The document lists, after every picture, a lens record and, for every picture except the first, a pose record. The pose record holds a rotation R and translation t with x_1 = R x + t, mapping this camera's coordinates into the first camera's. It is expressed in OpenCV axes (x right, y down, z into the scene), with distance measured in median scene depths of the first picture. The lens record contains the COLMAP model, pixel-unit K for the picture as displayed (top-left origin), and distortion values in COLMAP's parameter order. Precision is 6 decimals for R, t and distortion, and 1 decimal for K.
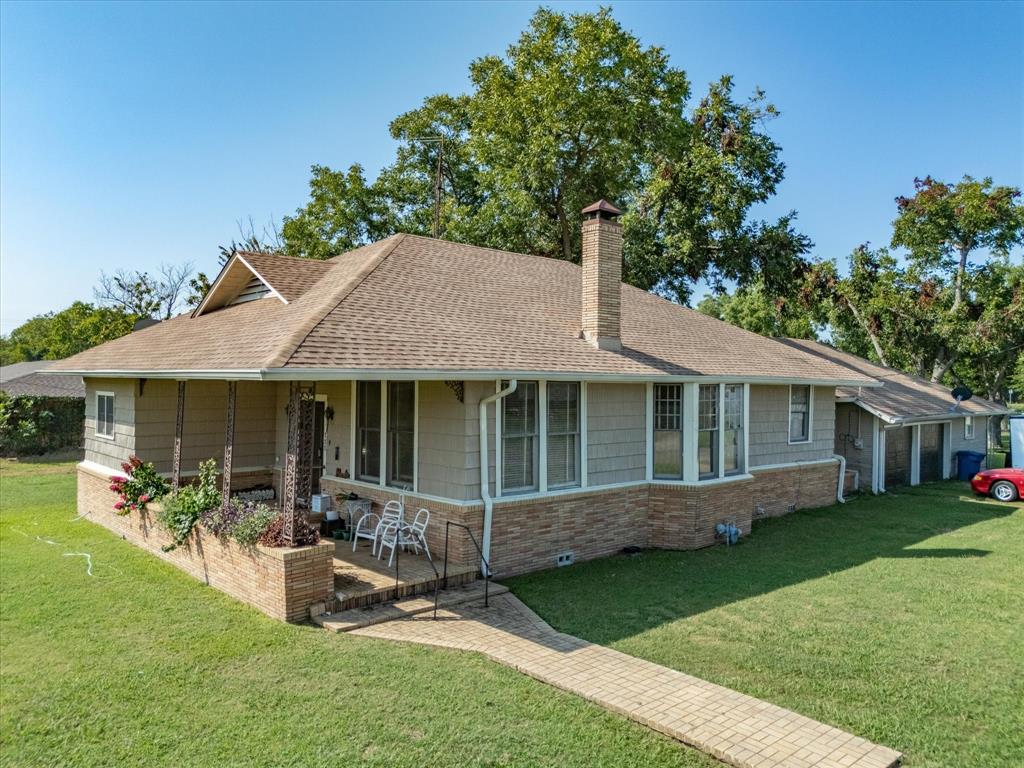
lens RADIAL K [[751.7, 0, 515.6], [0, 751.7, 380.9], [0, 0, 1]] dist [0.075808, -0.084311]
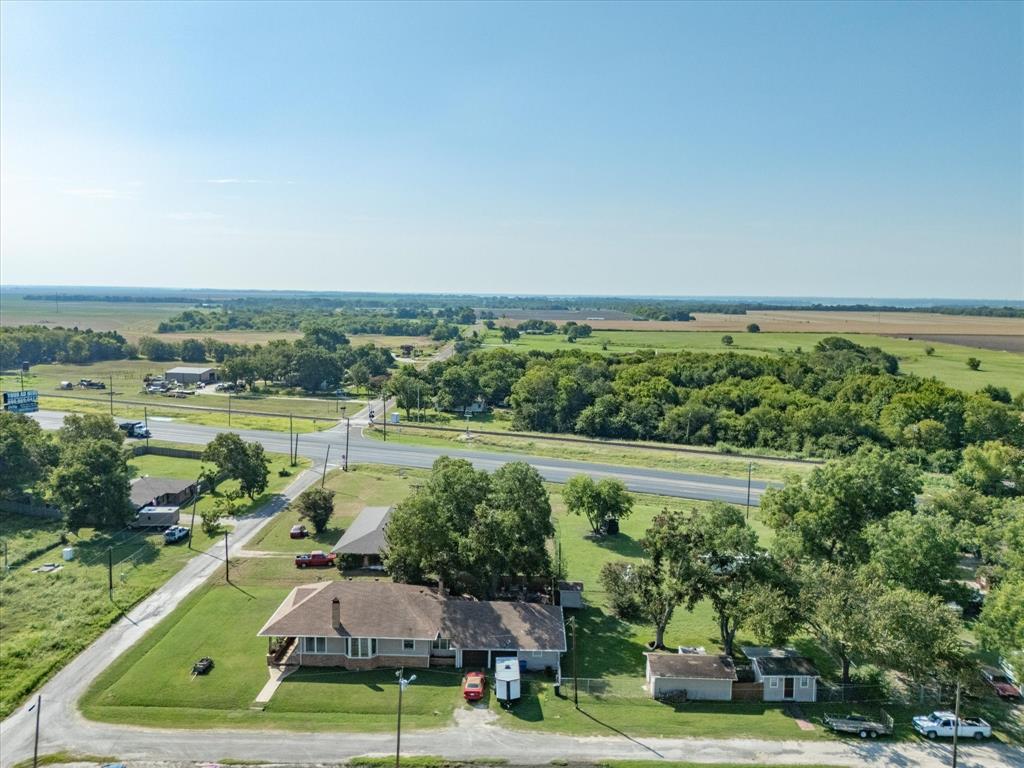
lens RADIAL K [[751.7, 0, 515.6], [0, 751.7, 380.9], [0, 0, 1]] dist [0.075808, -0.084311]
pose [[0.716743, 0.076094, -0.693173, 4.256142], [-0.002834, 0.994338, 0.106225, -2.157958], [0.697331, -0.074172, 0.712901, -1.624096]]
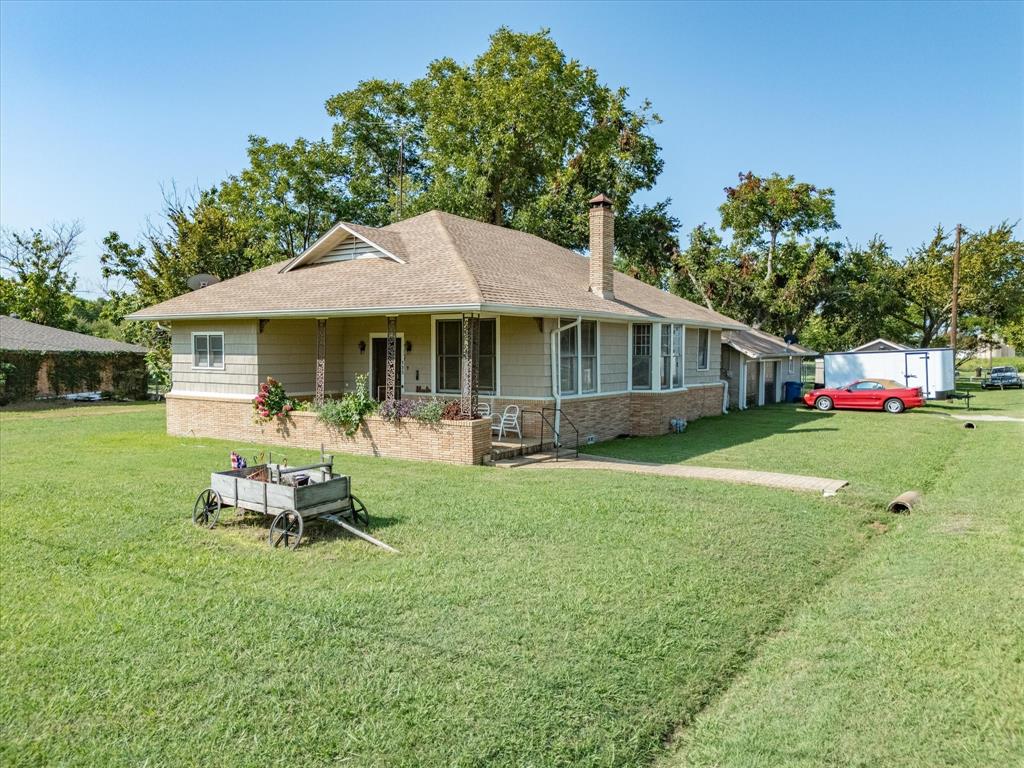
lens RADIAL K [[751.7, 0, 515.6], [0, 751.7, 380.9], [0, 0, 1]] dist [0.075808, -0.084311]
pose [[0.970006, -0.018817, 0.242353, -0.387482], [0.008655, 0.999041, 0.042930, 0.049280], [-0.242928, -0.039544, 0.969238, -0.351163]]
